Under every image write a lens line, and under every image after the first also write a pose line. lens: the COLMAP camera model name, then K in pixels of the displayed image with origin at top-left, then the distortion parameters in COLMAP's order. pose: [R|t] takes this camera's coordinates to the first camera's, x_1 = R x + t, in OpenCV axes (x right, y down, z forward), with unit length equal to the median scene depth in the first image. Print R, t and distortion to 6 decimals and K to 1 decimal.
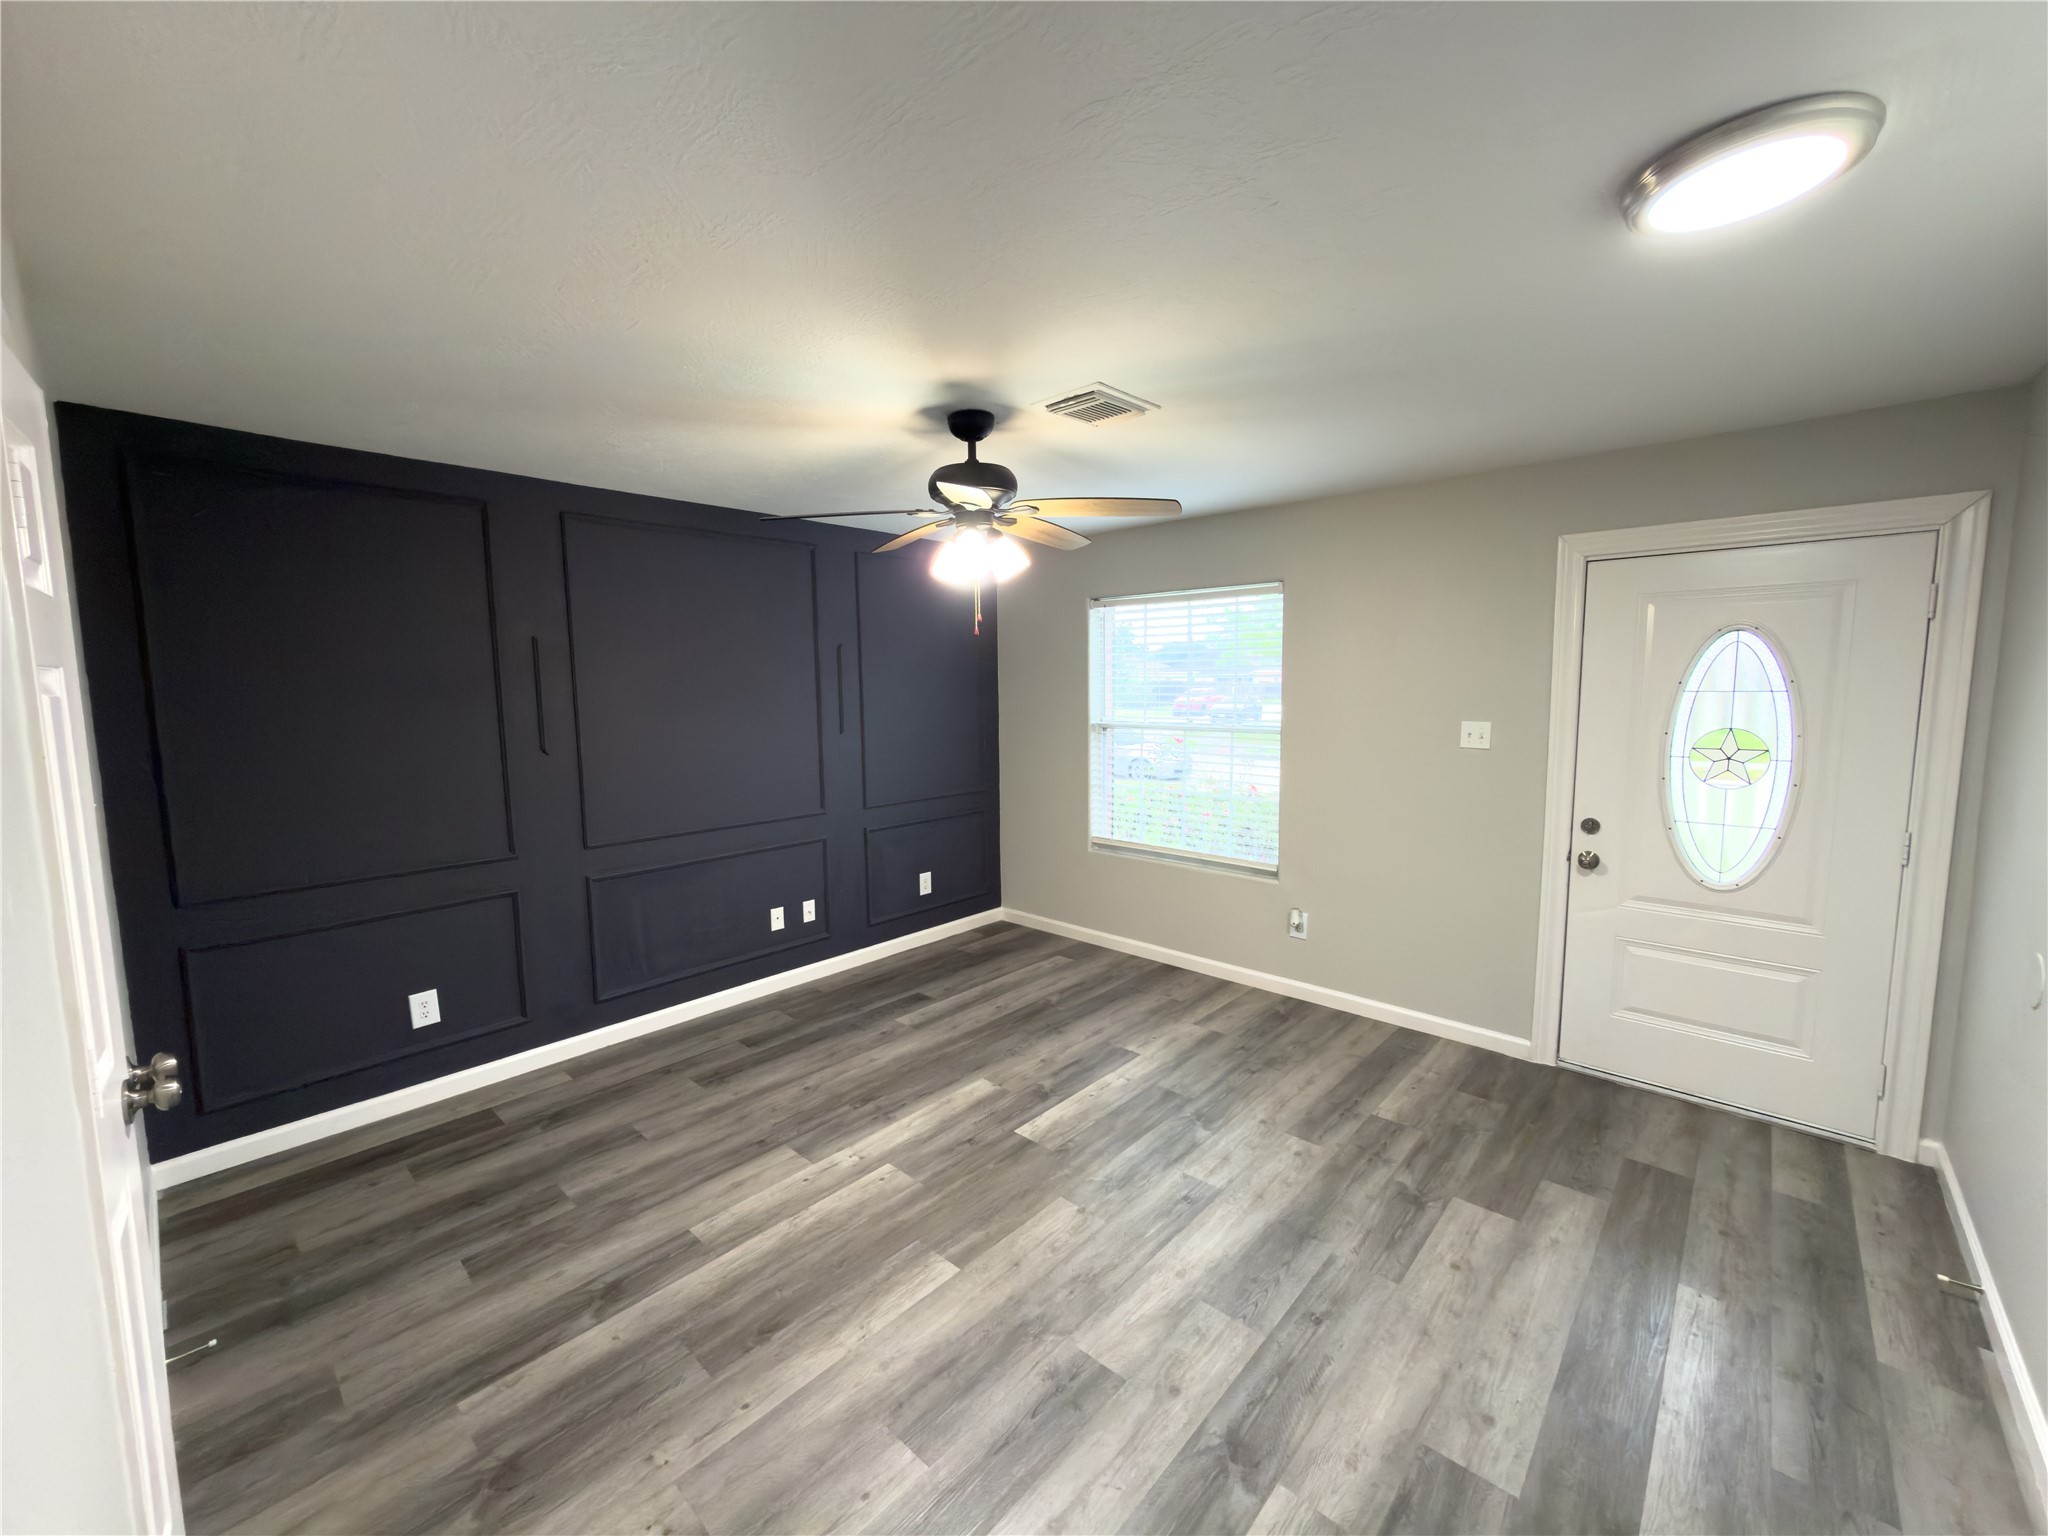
lens RADIAL K [[797.7, 0, 1029.4], [0, 797.7, 766.6], [0, 0, 1]] dist [0.002100, 0.000366]
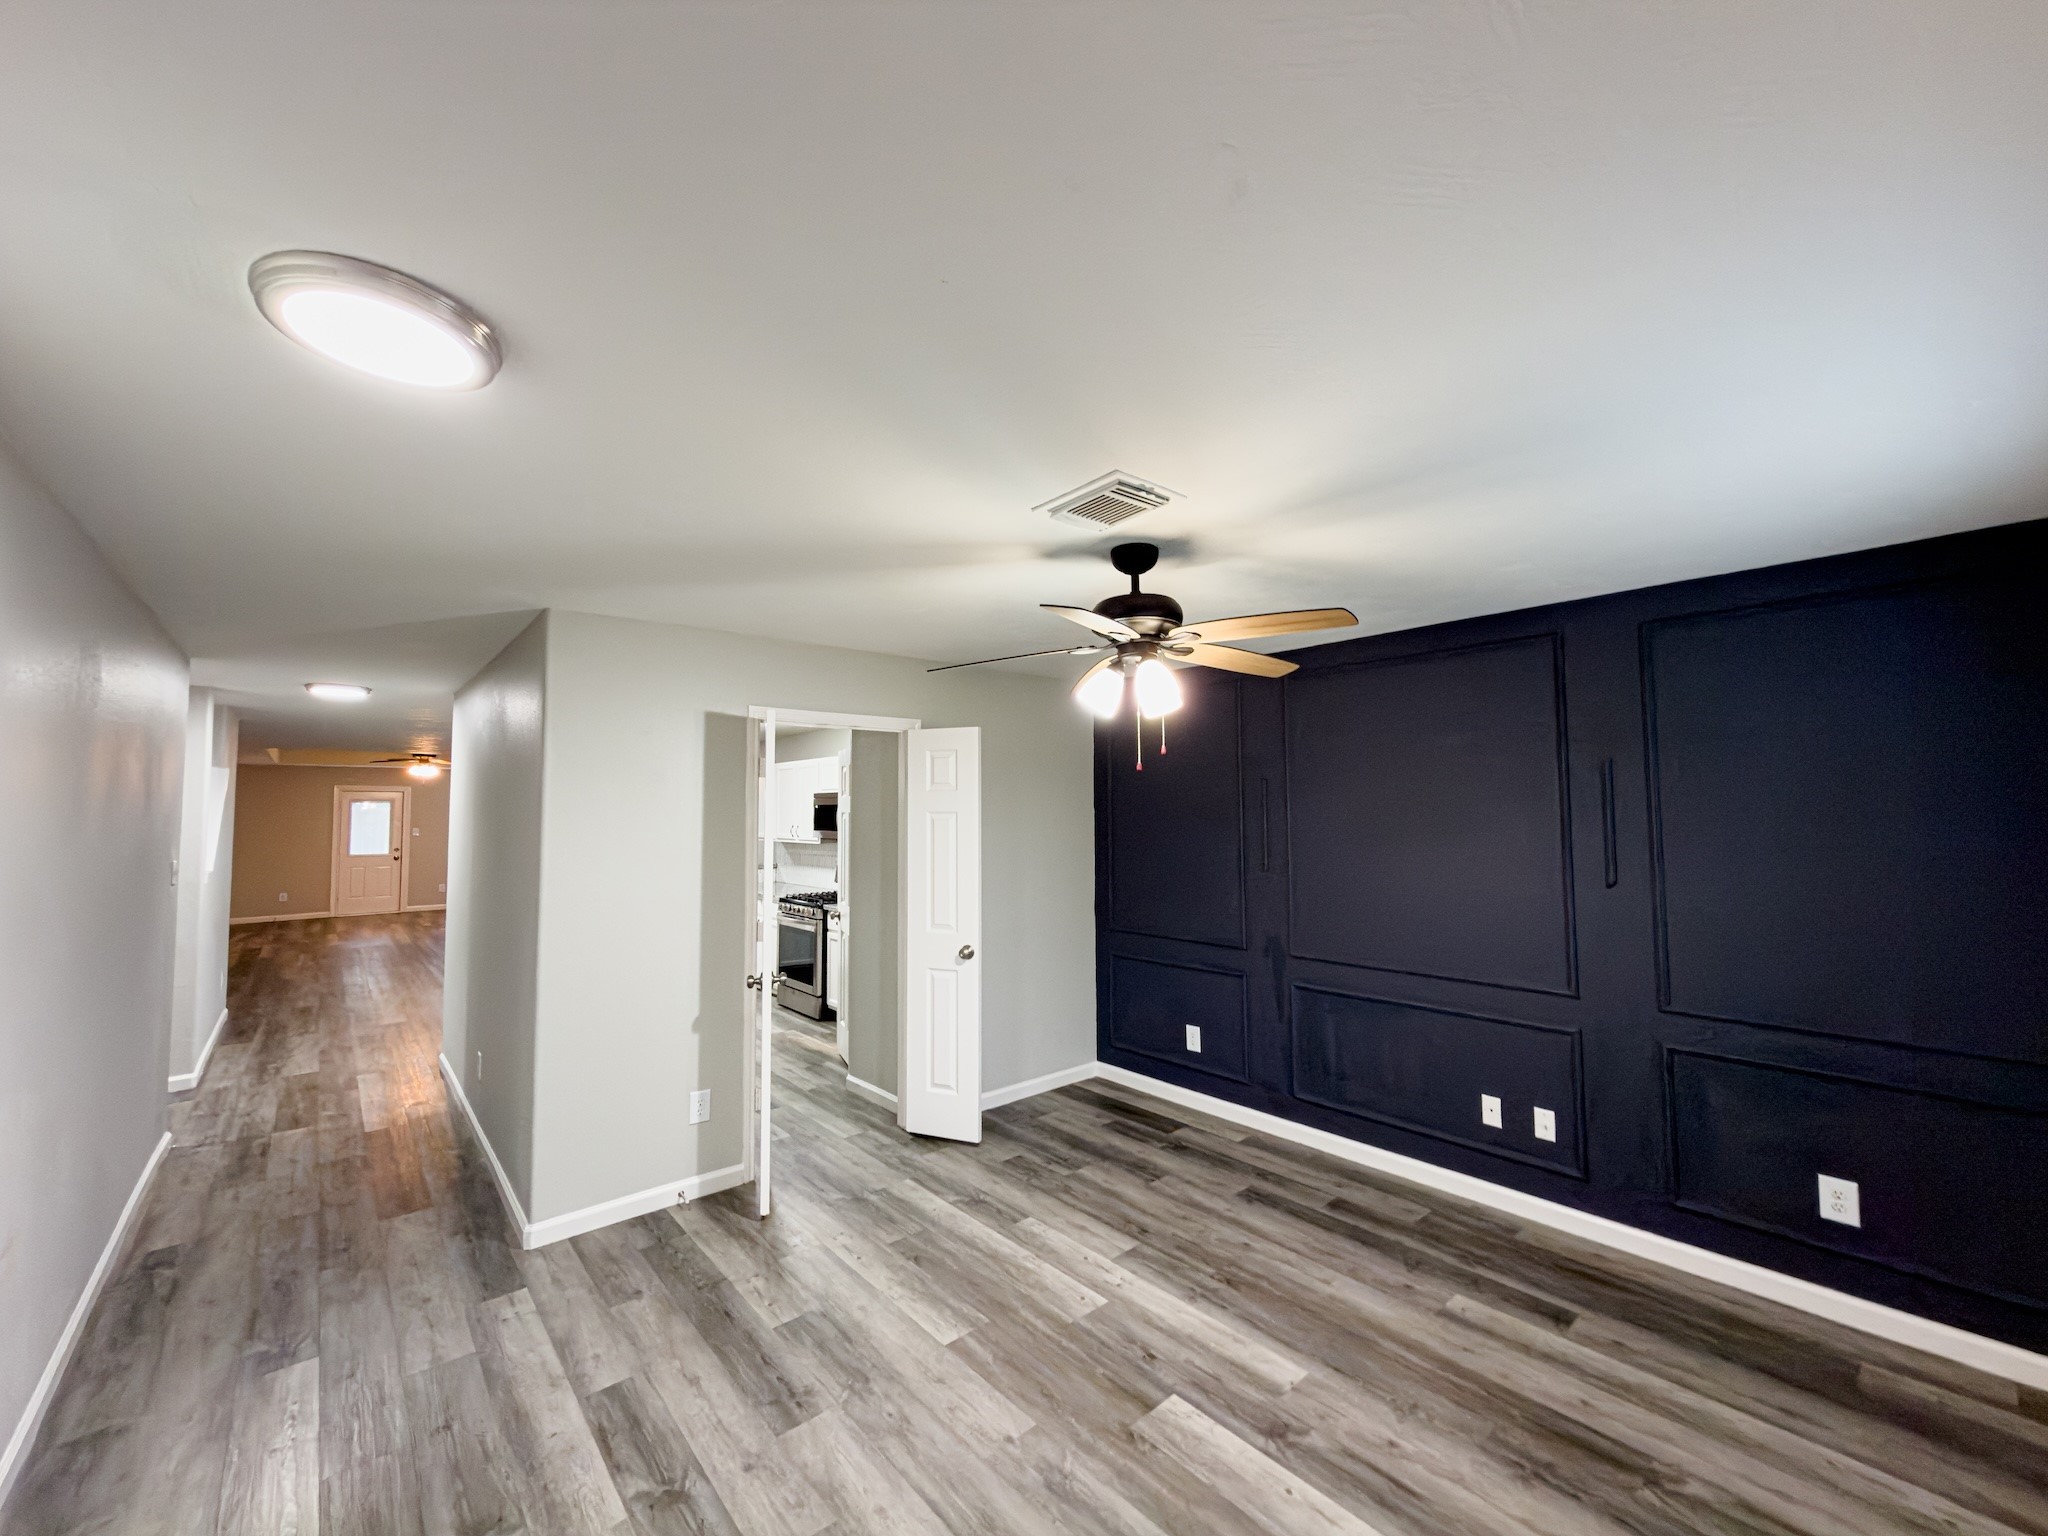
lens RADIAL K [[812.4, 0, 1025.4], [0, 812.4, 768.7], [0, 0, 1]] dist [-0.000439, 0.000436]
pose [[-0.110161, -0.043037, -0.992982, 0.872939], [-0.097473, 0.994714, -0.032298, -0.120923], [0.989123, 0.093231, -0.113773, 0.955093]]
